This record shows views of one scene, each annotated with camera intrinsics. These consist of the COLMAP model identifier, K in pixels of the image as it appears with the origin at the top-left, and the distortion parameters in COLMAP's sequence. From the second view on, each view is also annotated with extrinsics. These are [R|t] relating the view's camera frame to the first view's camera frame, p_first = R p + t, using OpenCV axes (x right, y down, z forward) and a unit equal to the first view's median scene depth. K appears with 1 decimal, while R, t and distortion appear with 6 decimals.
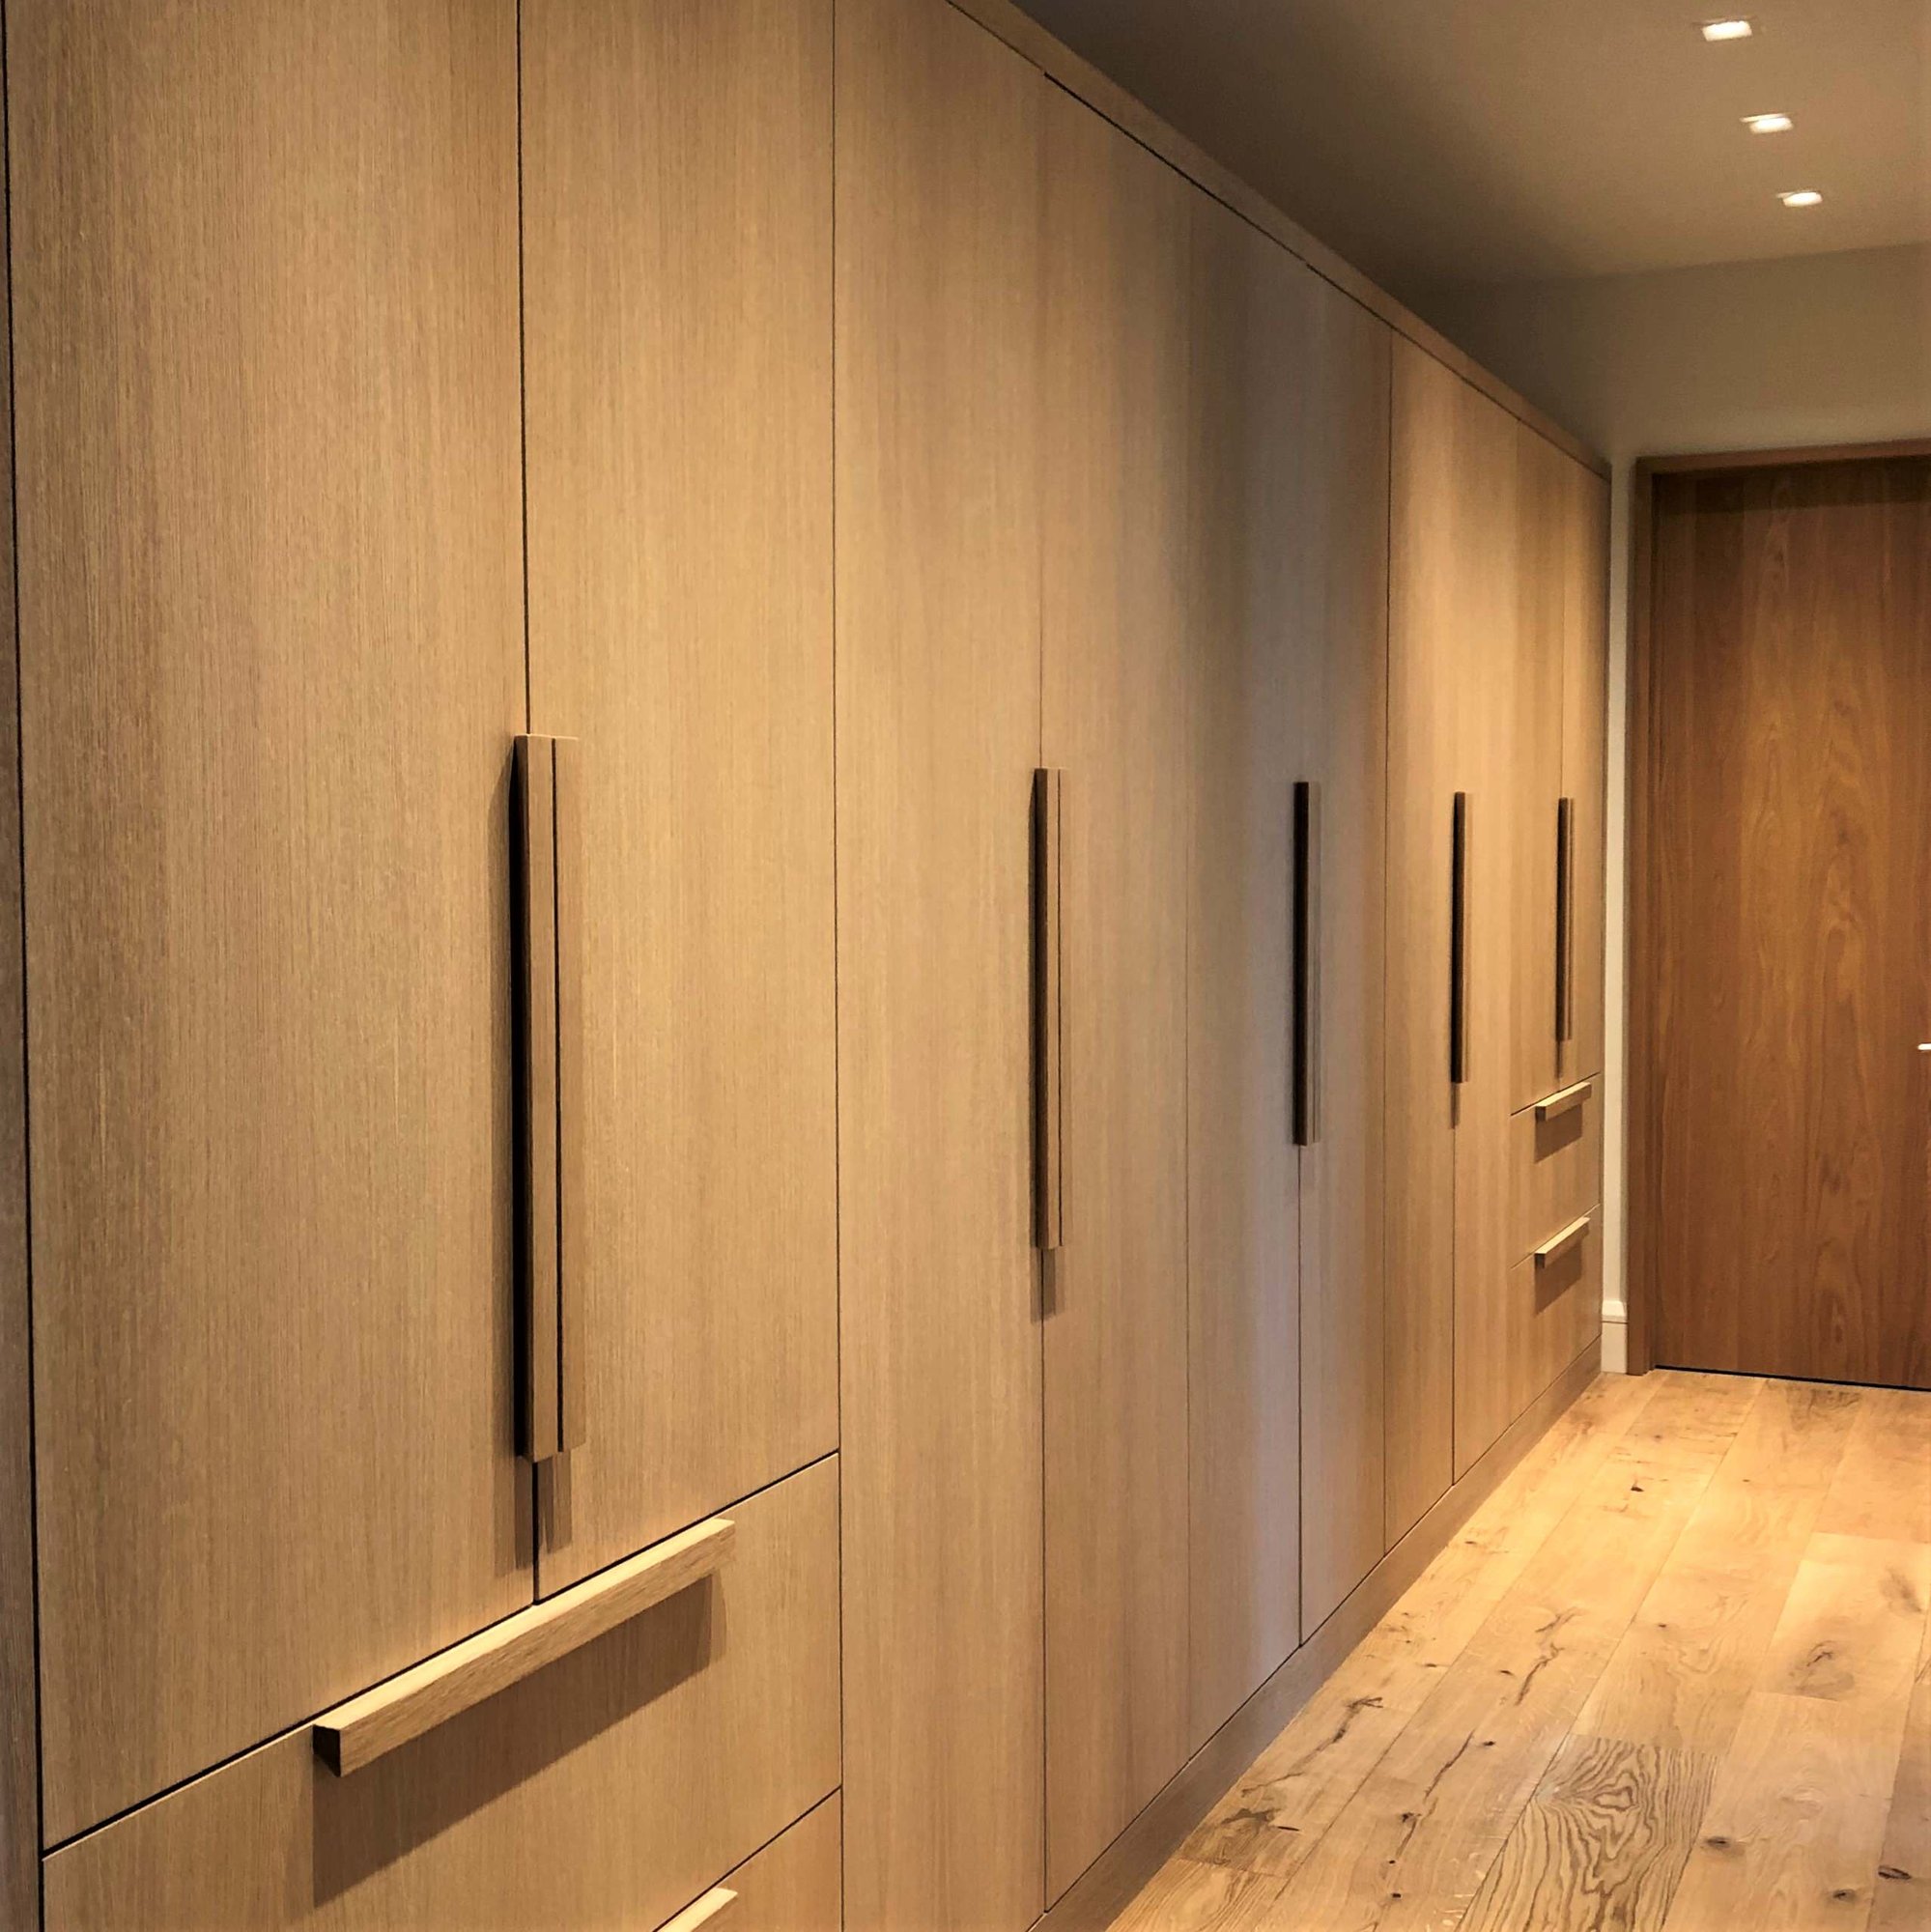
lens RADIAL K [[2485.2, 0, 887.5], [0, 2485.2, 942.7], [0, 0, 1]] dist [0.115848, -0.245671]
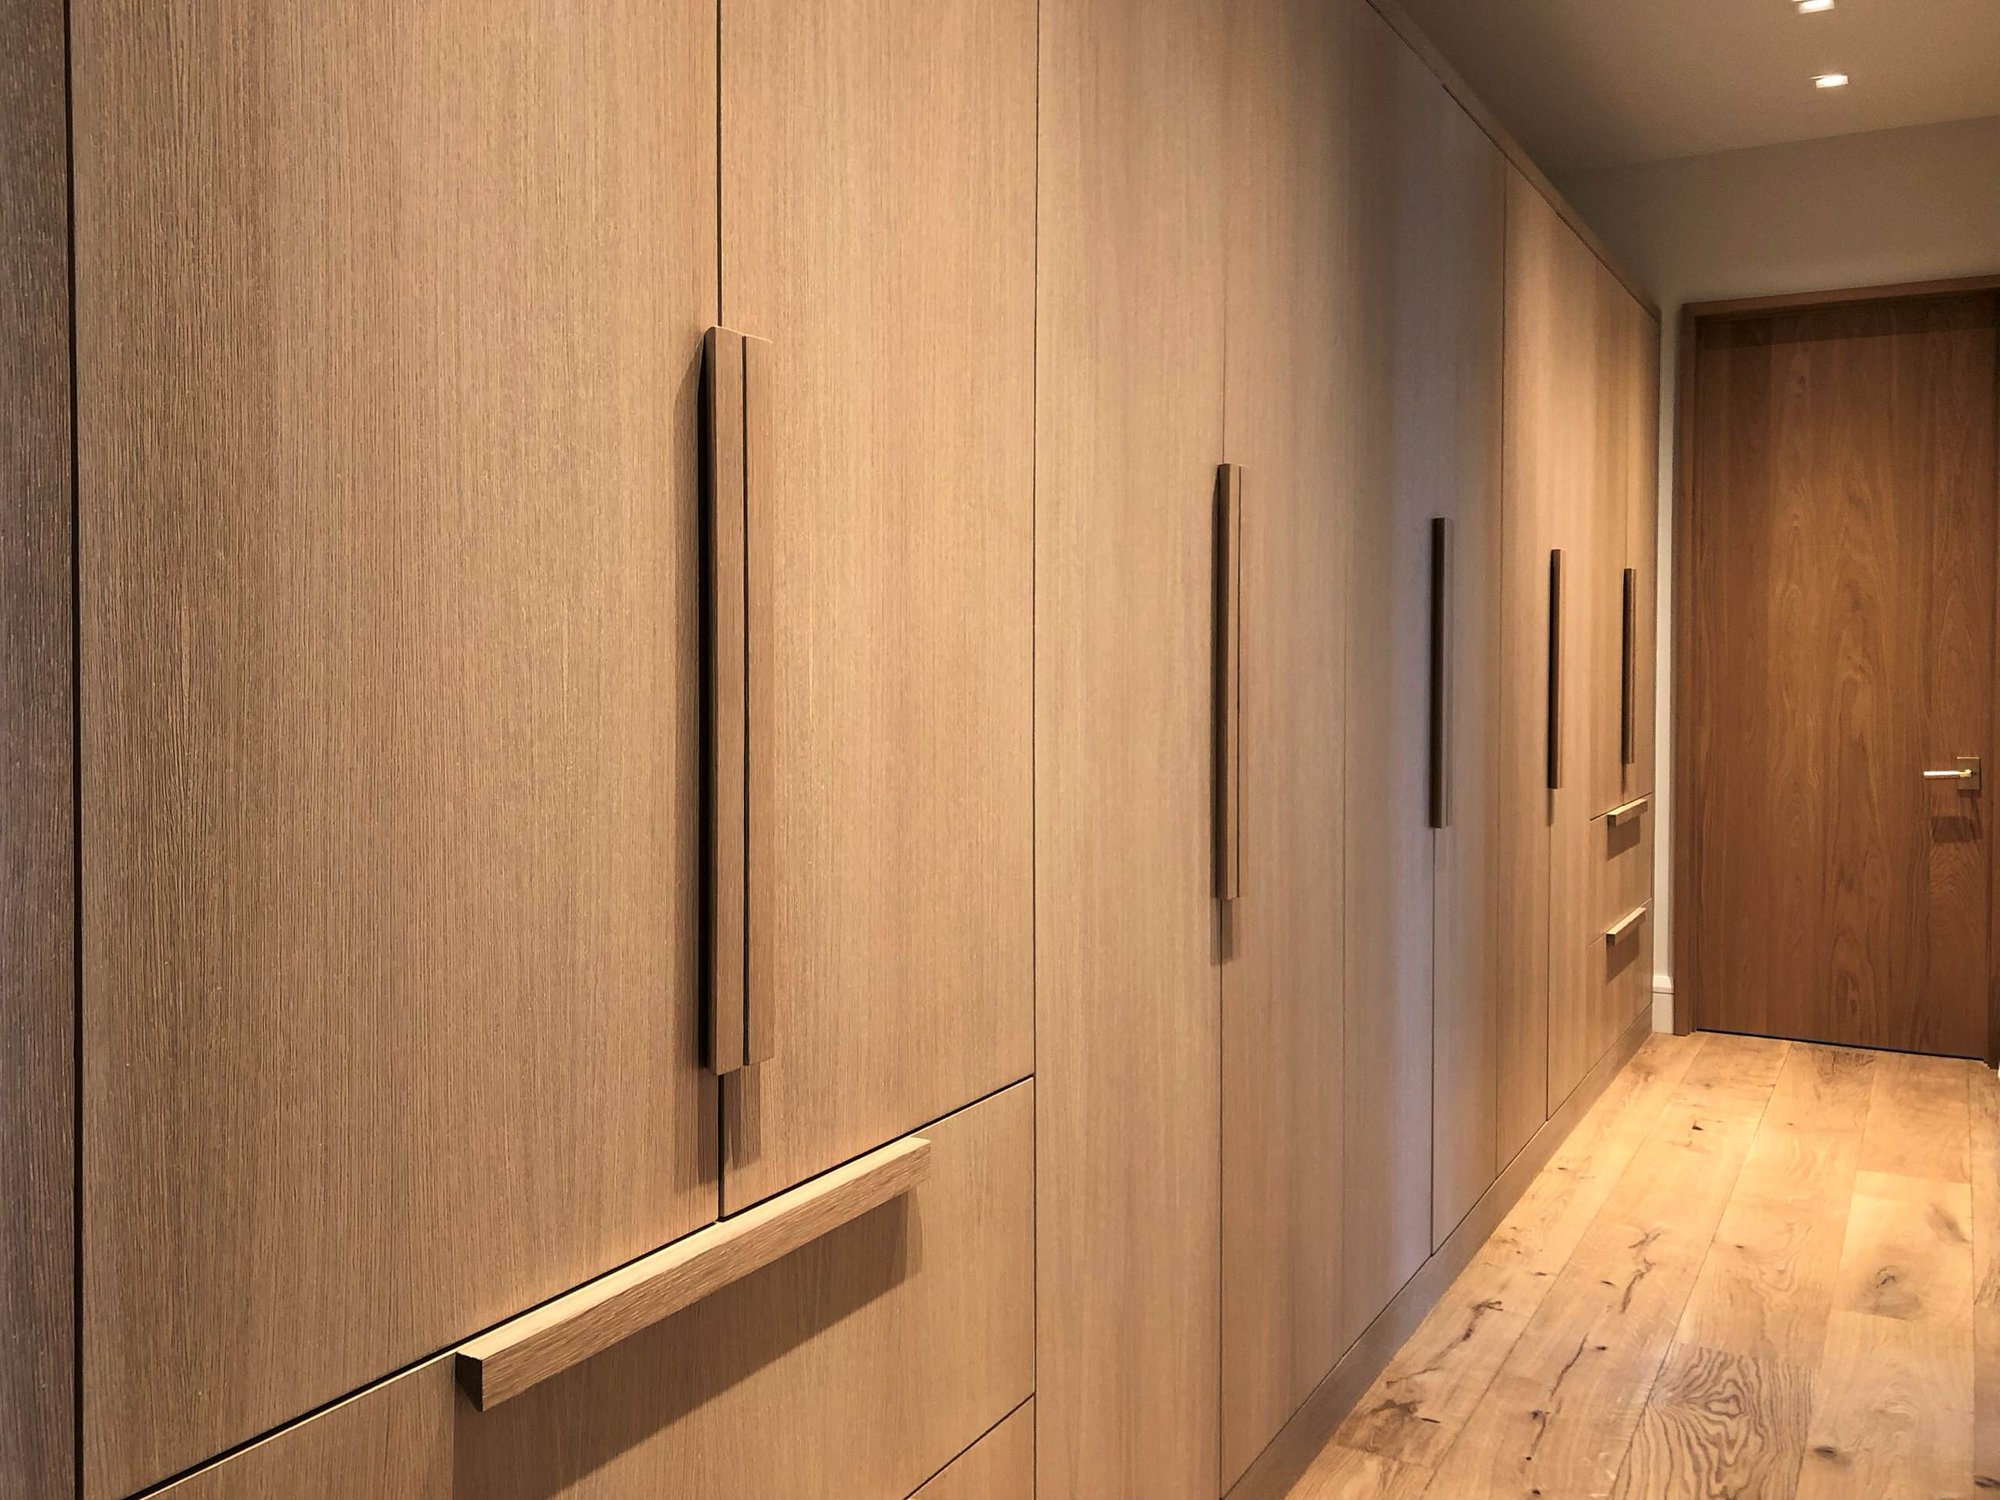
lens RADIAL K [[1723.7, 0, 909.3], [0, 1723.7, 691.0], [0, 0, 1]] dist [0.031587, -0.006861]
pose [[0.995213, 0.007730, -0.097426, -0.002142], [-0.009620, 0.999774, -0.018952, 0.057985], [0.097258, 0.019799, 0.995062, 0.277568]]
